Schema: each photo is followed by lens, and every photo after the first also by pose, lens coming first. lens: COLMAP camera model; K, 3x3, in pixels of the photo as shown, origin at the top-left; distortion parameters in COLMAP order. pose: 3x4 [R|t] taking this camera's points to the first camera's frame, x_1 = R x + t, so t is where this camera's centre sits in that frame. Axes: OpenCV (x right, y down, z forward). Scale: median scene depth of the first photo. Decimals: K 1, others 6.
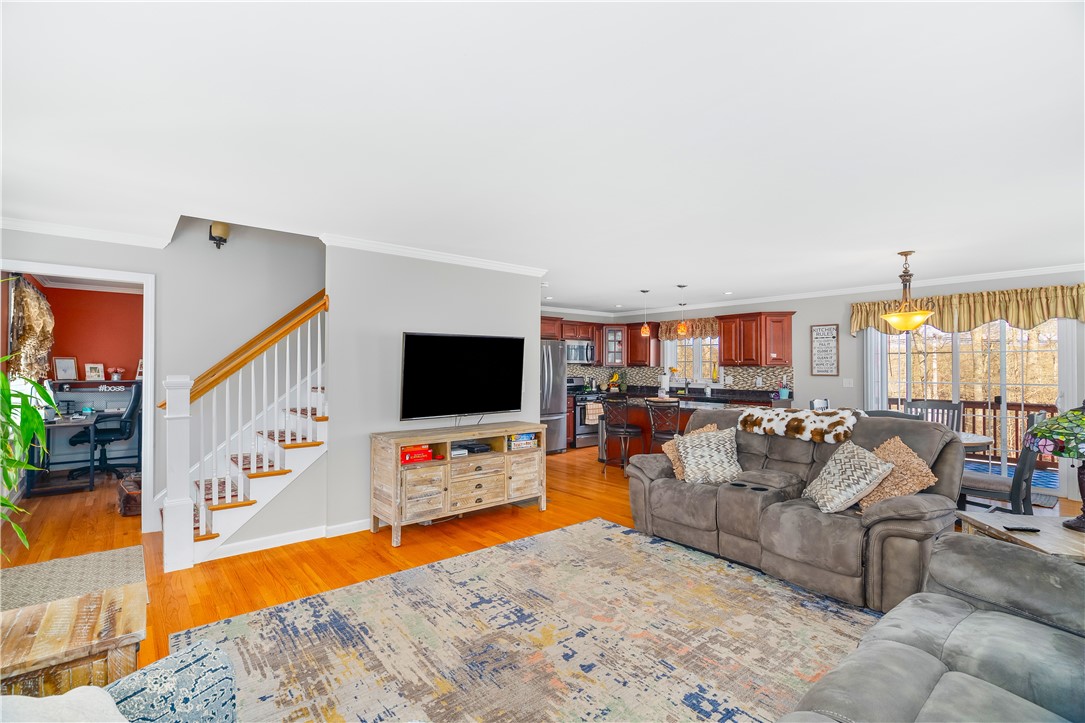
lens RADIAL K [[495.4, 0, 543.8], [0, 495.4, 361.9], [0, 0, 1]] dist [-0.003387, -0.000093]
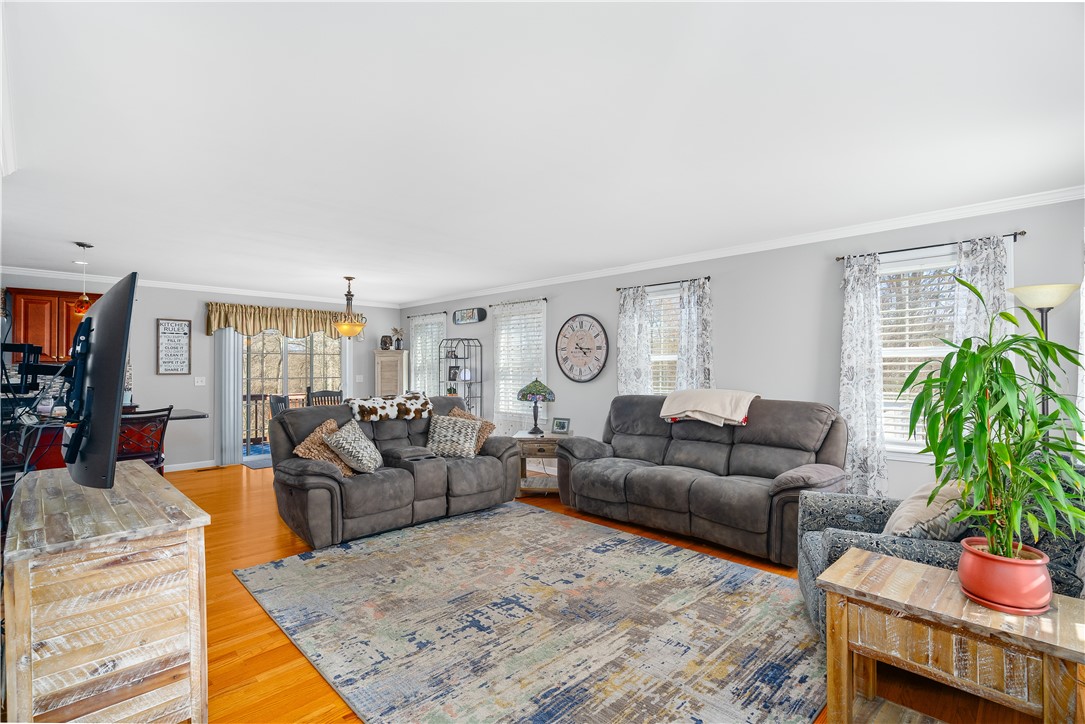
lens RADIAL K [[495.4, 0, 543.8], [0, 495.4, 362.4], [0, 0, 1]] dist [-0.003387, -0.000093]
pose [[-0.090323, 0.010433, 0.995858, -0.730771], [-0.007441, 0.999910, -0.011150, 0.018544], [-0.995885, -0.008418, -0.090237, 0.691419]]
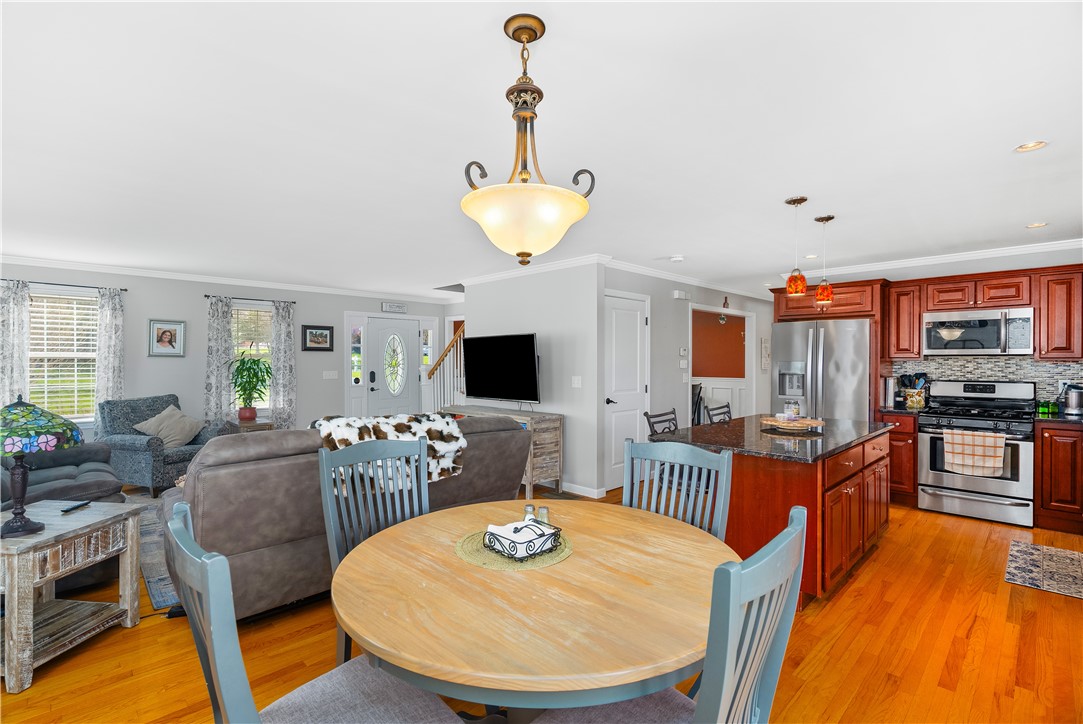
lens RADIAL K [[494.5, 0, 542.8], [0, 494.5, 362.4], [0, 0, 1]] dist [-0.003387, -0.000093]
pose [[0.069375, 0.002437, -0.997588, 1.238722], [0.009226, 0.999953, 0.003084, 0.011886], [0.997548, -0.009418, 0.069349, 1.138914]]
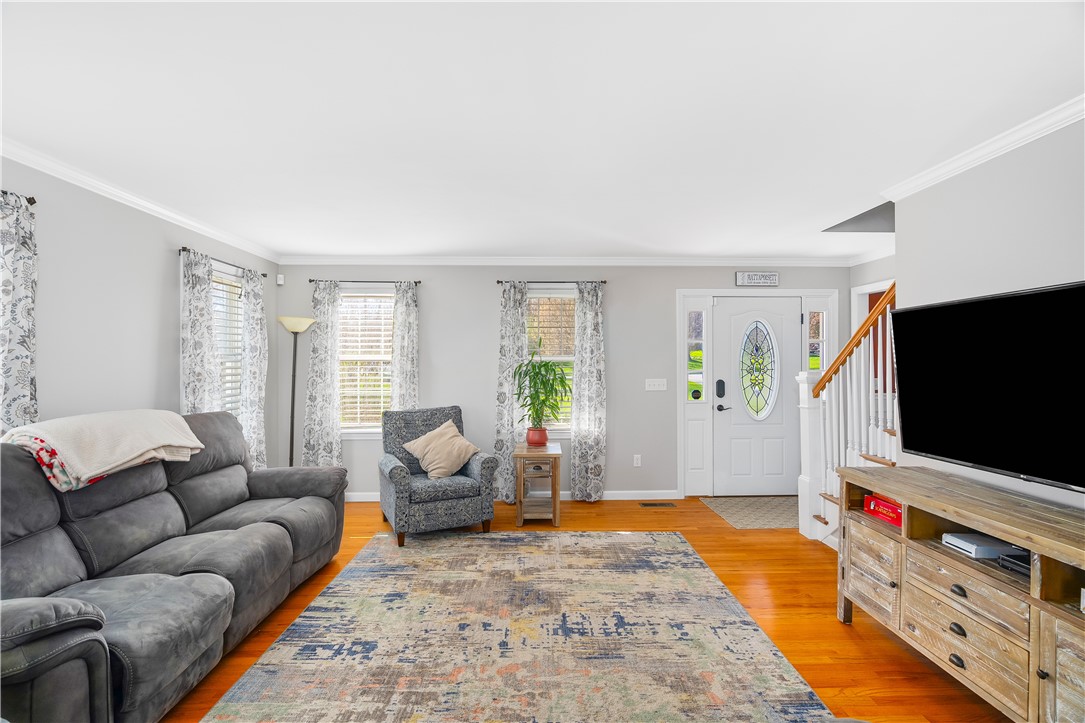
lens RADIAL K [[505.7, 0, 537.2], [0, 505.7, 360.9], [0, 0, 1]] dist [-0.000840, 0.000034]
pose [[-0.639685, -0.003633, -0.768628, 0.497022], [0.008095, 0.999902, -0.011463, 0.009246], [0.768594, -0.013555, -0.639593, 1.064133]]
